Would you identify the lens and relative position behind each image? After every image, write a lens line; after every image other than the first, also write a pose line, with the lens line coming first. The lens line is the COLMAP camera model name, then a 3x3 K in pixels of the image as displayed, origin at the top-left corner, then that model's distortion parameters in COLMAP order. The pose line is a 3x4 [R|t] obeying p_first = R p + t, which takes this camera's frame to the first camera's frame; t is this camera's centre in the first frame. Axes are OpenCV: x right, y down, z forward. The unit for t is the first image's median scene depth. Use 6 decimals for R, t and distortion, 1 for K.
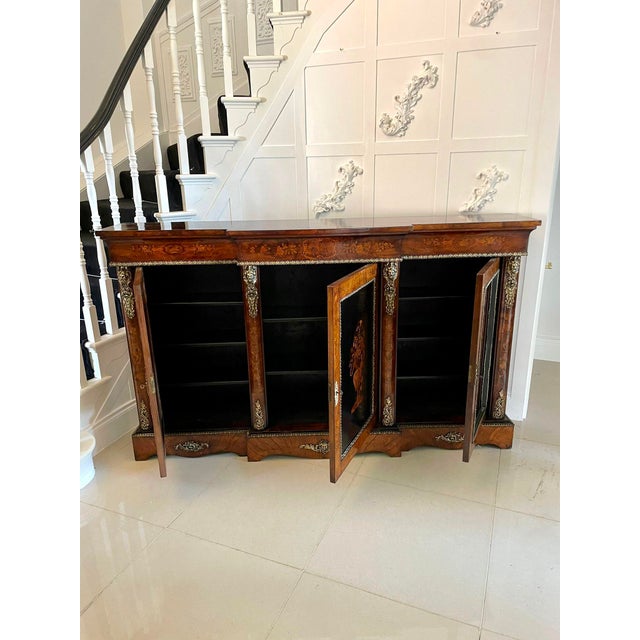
lens RADIAL K [[479.7, 0, 318.6], [0, 479.7, 322.4], [0, 0, 1]] dist [0.079907, -0.107705]
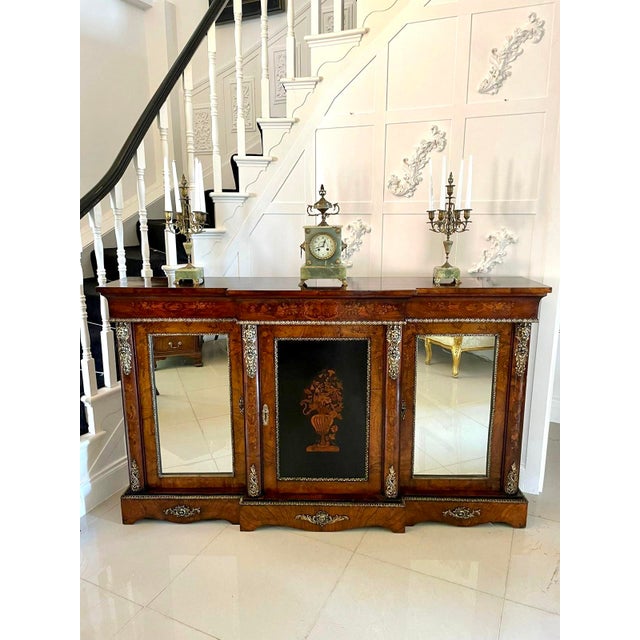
lens RADIAL K [[478.8, 0, 321.7], [0, 478.8, 314.4], [0, 0, 1]] dist [0.081412, -0.103118]
pose [[0.998945, 0.027136, -0.037040, 0.034915], [-0.030562, 0.994978, -0.095310, -0.045084], [0.034267, 0.096341, 0.994758, 0.029437]]
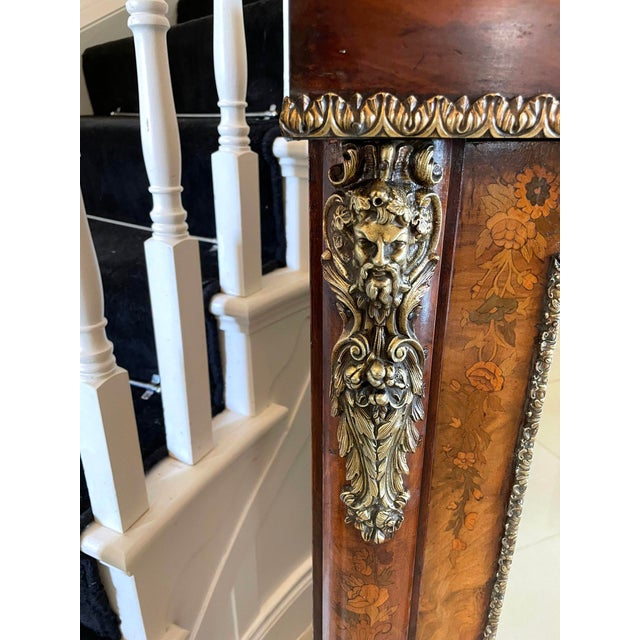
lens RADIAL K [[478.8, 0, 321.7], [0, 478.8, 314.4], [0, 0, 1]] dist [0.081412, -0.103118]
pose [[0.997811, 0.043972, -0.049385, -0.372666], [-0.039692, 0.995630, 0.084528, -0.079135], [0.052886, -0.082383, 0.995197, 0.808667]]
